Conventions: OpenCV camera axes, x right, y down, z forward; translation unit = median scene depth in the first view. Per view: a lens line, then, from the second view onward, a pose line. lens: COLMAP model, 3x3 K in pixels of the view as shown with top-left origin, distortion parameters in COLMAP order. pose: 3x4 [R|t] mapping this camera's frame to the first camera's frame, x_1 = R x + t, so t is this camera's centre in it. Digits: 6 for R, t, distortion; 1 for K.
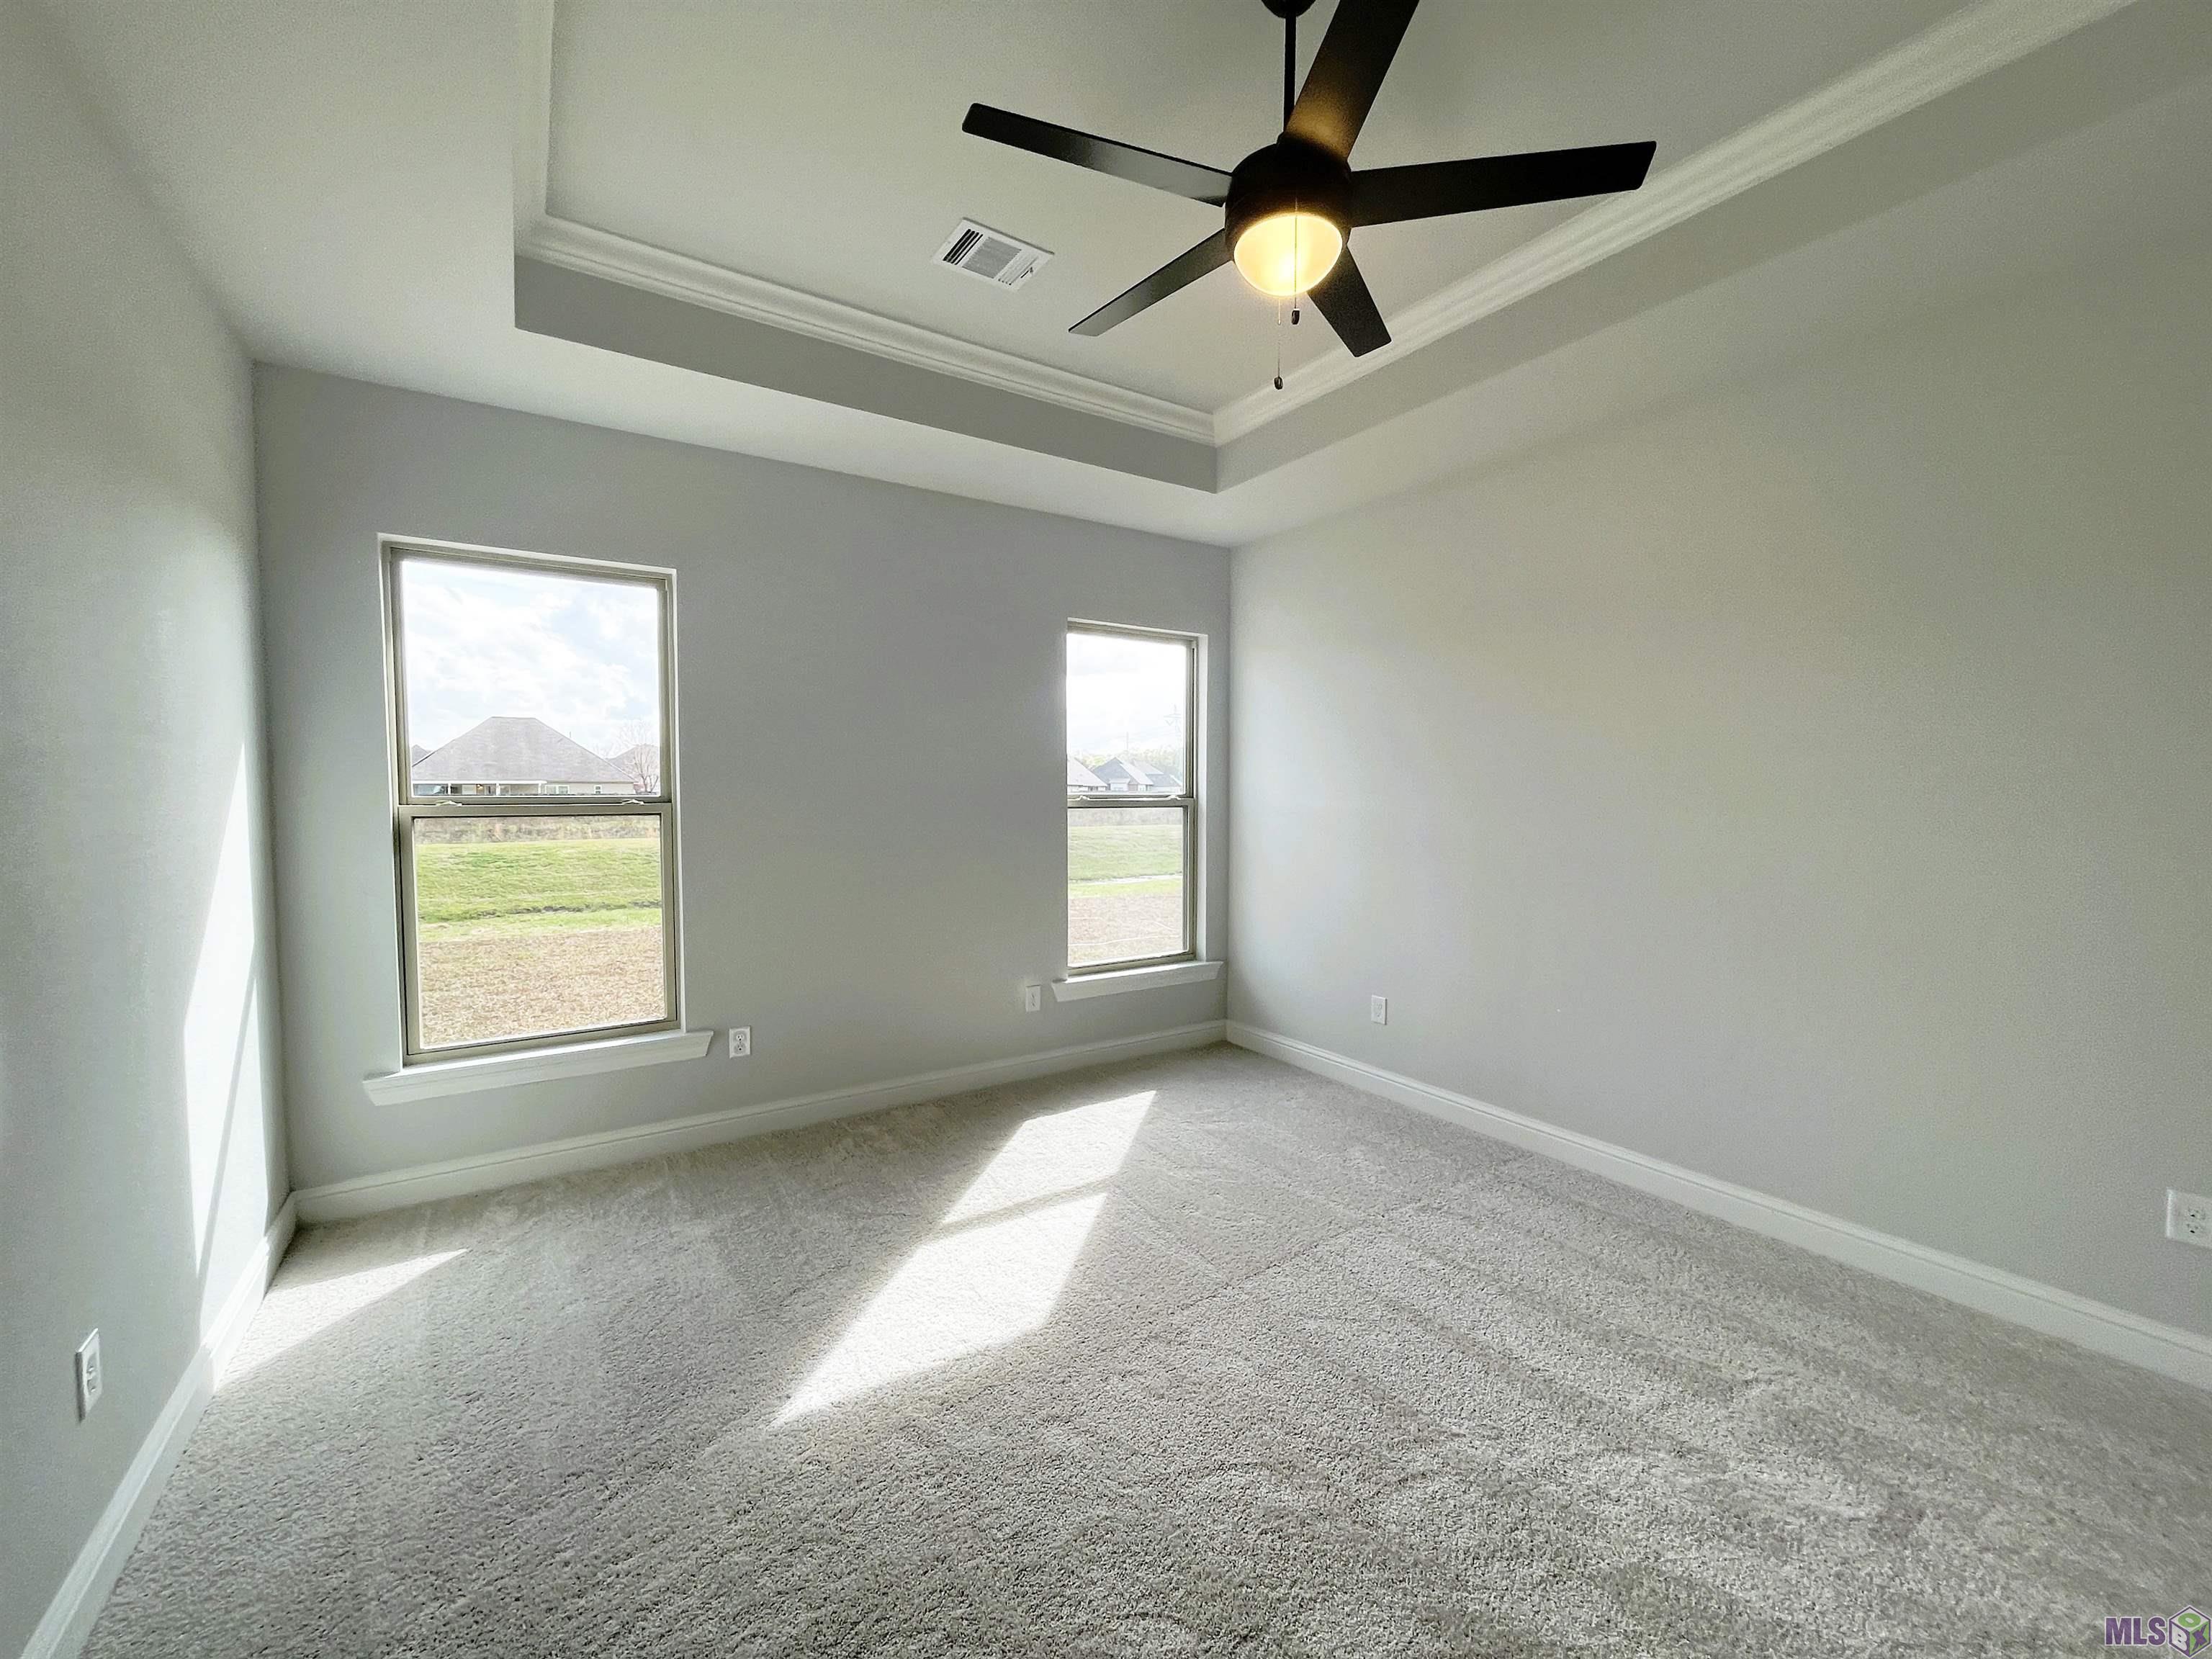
lens RADIAL K [[898.4, 0, 1118.6], [0, 898.4, 846.5], [0, 0, 1]] dist [-0.000752, -0.000092]
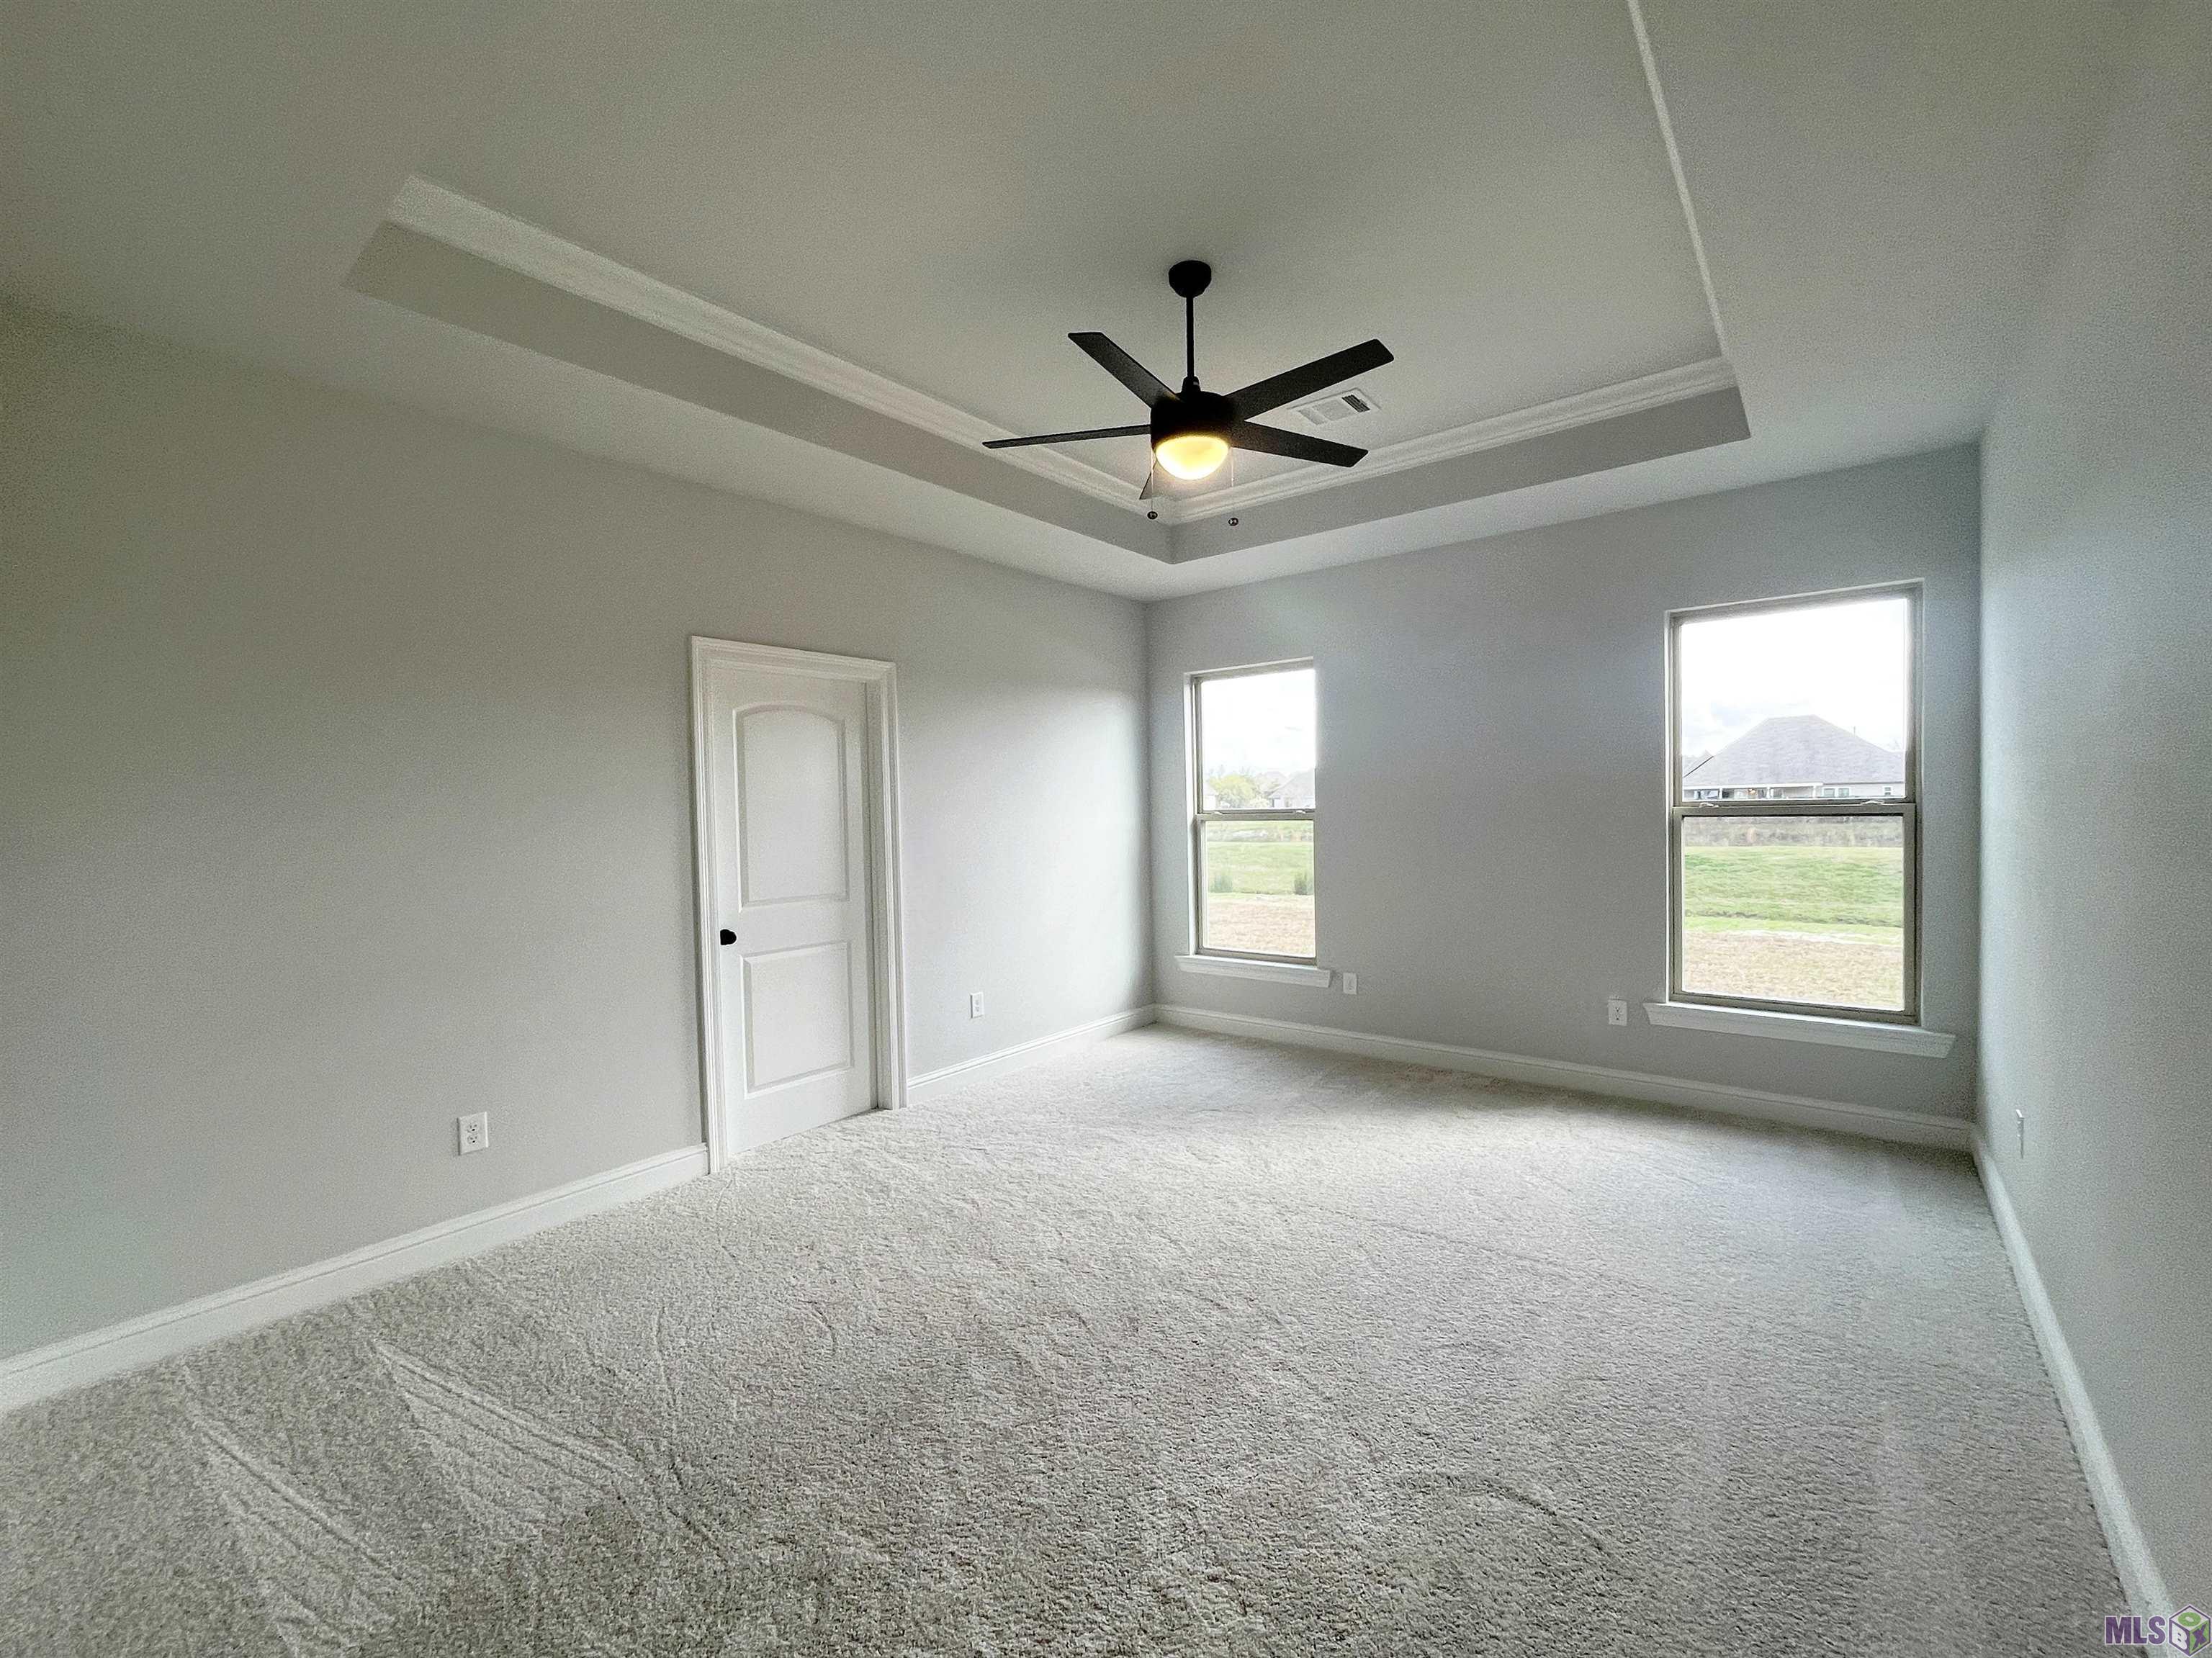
lens RADIAL K [[922.4, 0, 1106.0], [0, 922.4, 829.0], [0, 0, 1]] dist [-0.002050, -0.000255]
pose [[0.307093, 0.017775, -0.951513, 0.594498], [-0.040260, 0.999173, 0.005671, -0.010825], [0.950827, 0.036566, 0.307555, 0.138060]]
